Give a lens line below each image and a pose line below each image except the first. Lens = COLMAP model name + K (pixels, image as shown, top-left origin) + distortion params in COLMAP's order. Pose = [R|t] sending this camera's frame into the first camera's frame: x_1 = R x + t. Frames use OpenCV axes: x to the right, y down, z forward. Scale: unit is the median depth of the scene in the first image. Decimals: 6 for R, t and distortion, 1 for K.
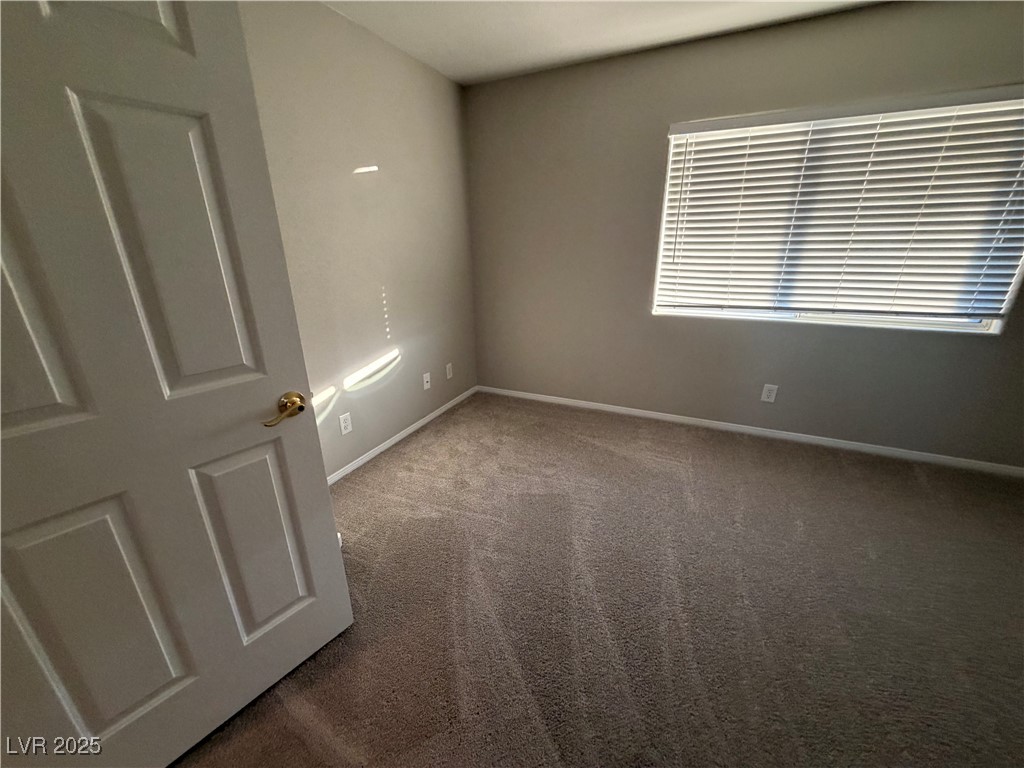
lens RADIAL K [[406.8, 0, 509.4], [0, 406.8, 384.8], [0, 0, 1]] dist [0.000442, -0.000085]
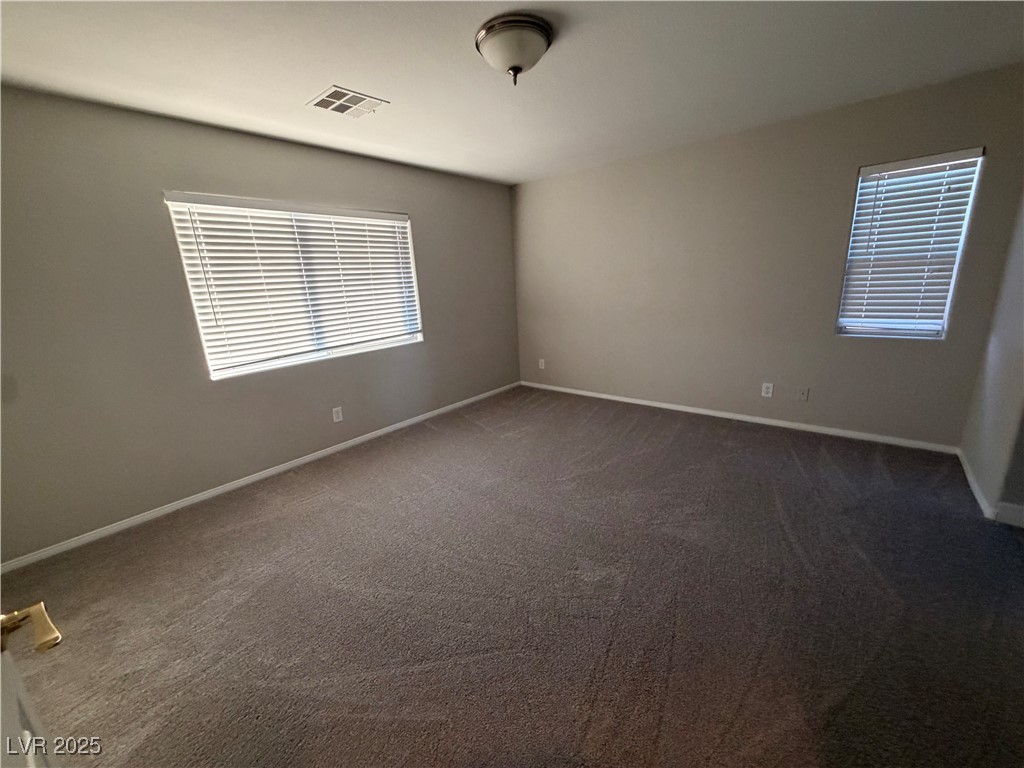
lens RADIAL K [[406.8, 0, 509.4], [0, 406.8, 384.8], [0, 0, 1]] dist [0.000442, -0.000085]
pose [[0.256461, -0.246453, 0.934606, -0.410920], [0.374156, 0.916873, 0.139107, -0.043738], [-0.891199, 0.314013, 0.327354, 0.095382]]
